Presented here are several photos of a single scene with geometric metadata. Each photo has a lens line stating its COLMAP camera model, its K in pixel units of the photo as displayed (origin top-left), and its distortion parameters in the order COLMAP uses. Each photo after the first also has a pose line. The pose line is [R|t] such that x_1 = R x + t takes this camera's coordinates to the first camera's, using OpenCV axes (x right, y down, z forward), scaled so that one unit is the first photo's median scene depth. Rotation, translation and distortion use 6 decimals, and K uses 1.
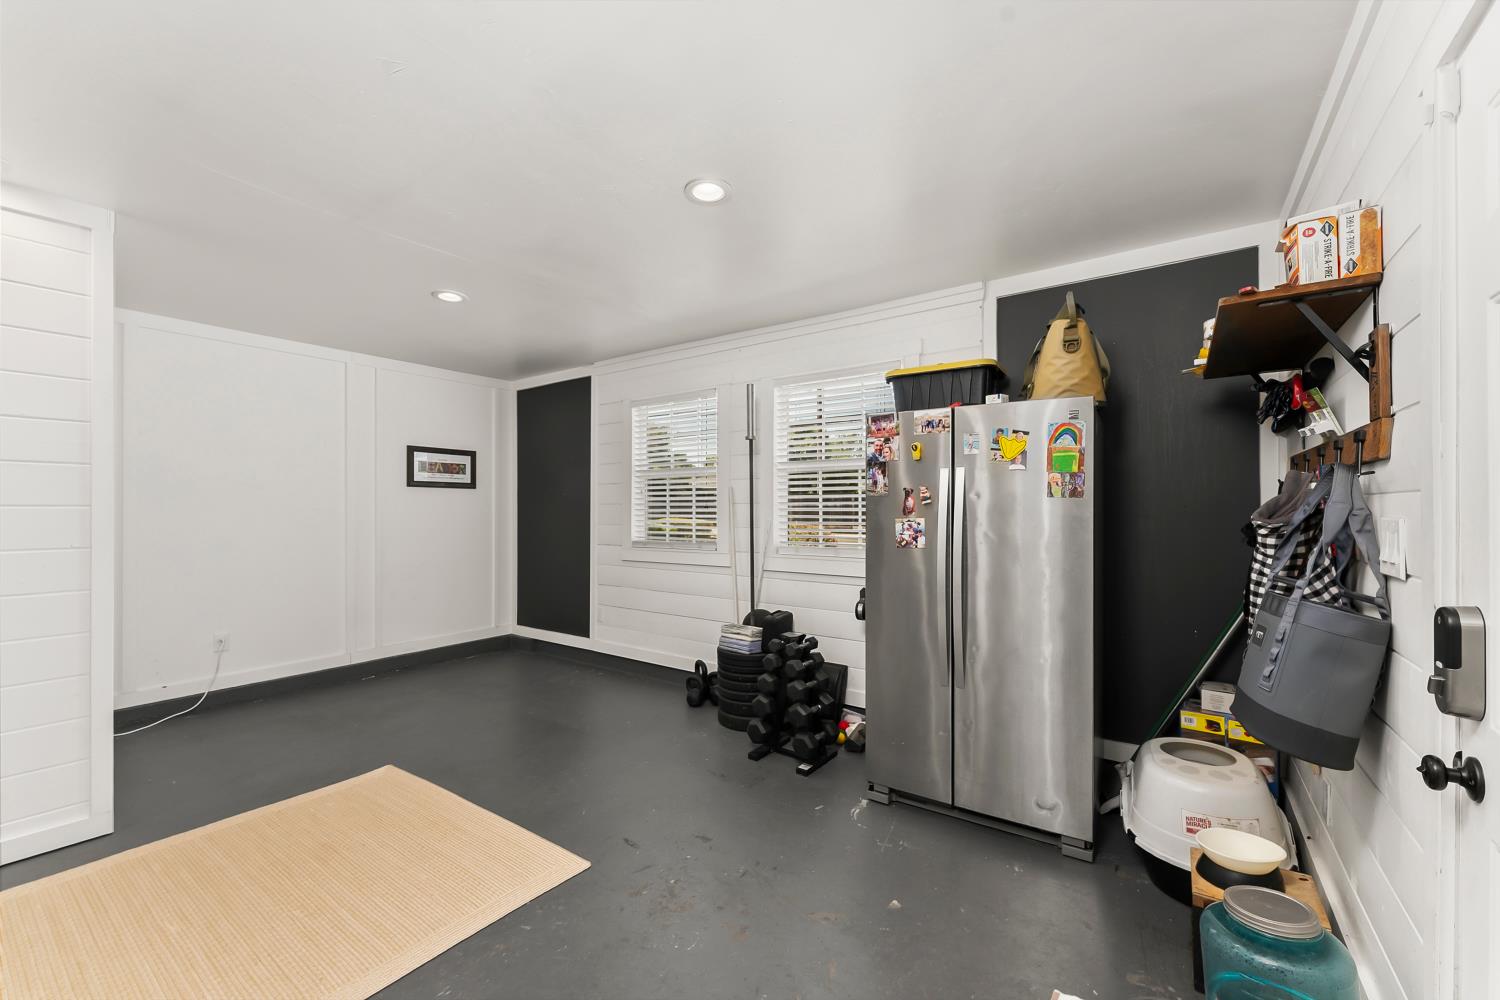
lens RADIAL K [[595.2, 0, 752.4], [0, 595.2, 515.8], [0, 0, 1]] dist [0.000621, -0.000010]
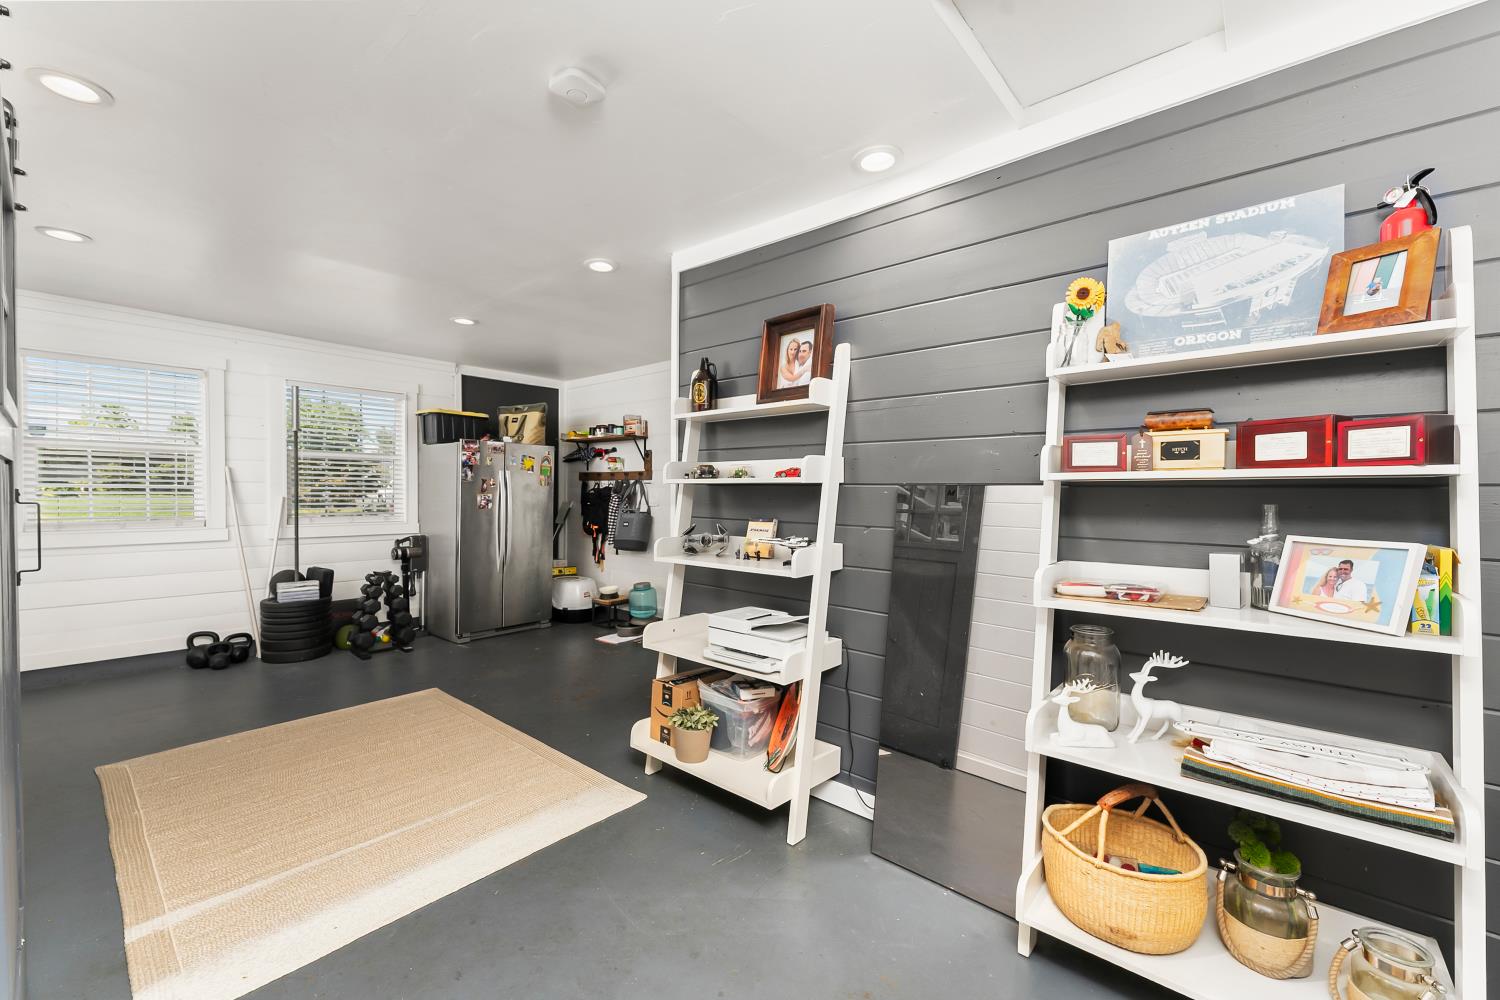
lens RADIAL K [[601.7, 0, 746.1], [0, 601.7, 498.8], [0, 0, 1]] dist [-0.000586, -0.000240]
pose [[0.107906, -0.012521, 0.994082, -1.632766], [-0.000290, 0.999920, 0.012626, -0.005536], [-0.994161, -0.001651, 0.107894, -0.096107]]
